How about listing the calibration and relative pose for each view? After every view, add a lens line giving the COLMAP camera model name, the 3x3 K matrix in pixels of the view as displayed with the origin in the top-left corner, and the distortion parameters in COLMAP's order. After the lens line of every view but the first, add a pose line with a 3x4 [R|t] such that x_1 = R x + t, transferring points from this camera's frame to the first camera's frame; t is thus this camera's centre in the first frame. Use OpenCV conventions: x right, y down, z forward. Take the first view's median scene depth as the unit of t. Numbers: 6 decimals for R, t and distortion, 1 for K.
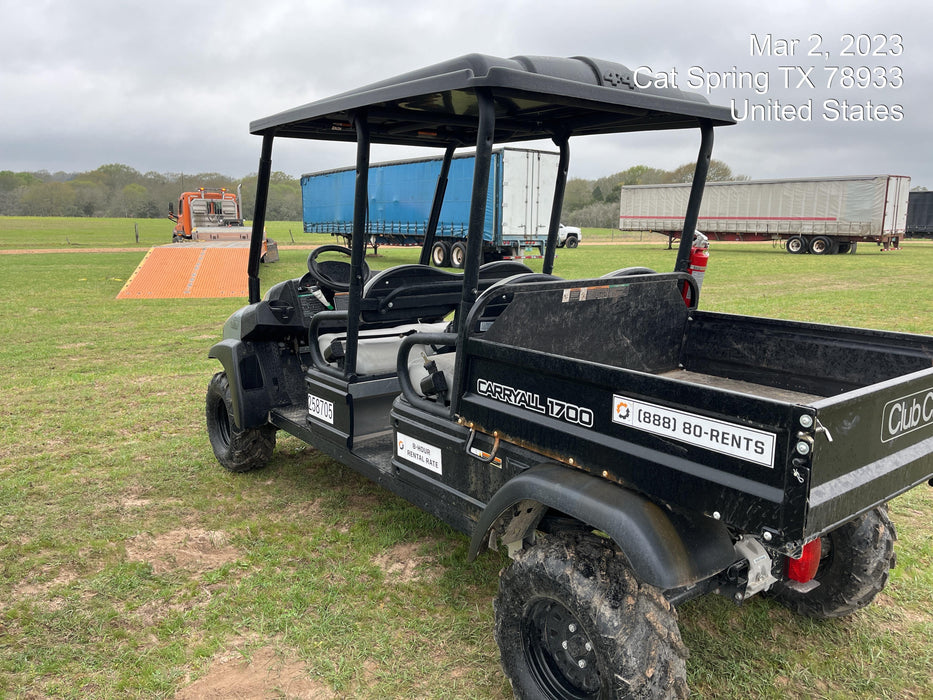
lens RADIAL K [[722.9, 0, 463.3], [0, 722.9, 341.4], [0, 0, 1]] dist [0.007281, -0.006329]
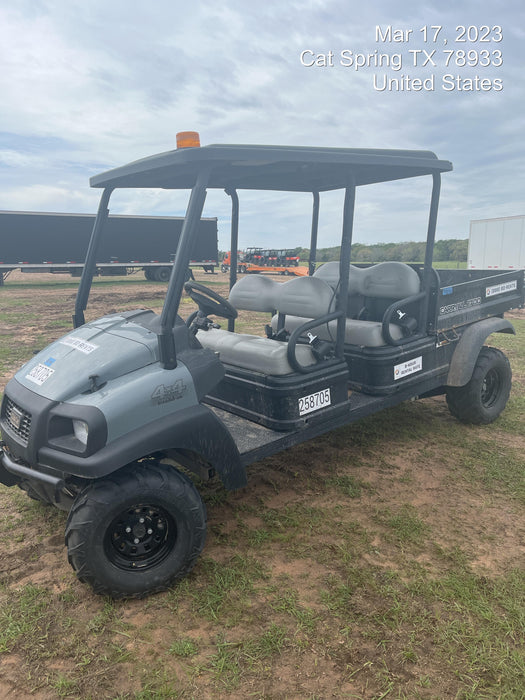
lens RADIAL K [[545.1, 0, 262.5], [0, 545.1, 350.0], [0, 0, 1]] dist [0.043458, -0.004817]
pose [[-0.033291, -0.226660, 0.973405, -1.842030], [0.238523, 0.944000, 0.227971, -0.381035], [-0.970566, 0.239769, 0.022637, 1.788904]]
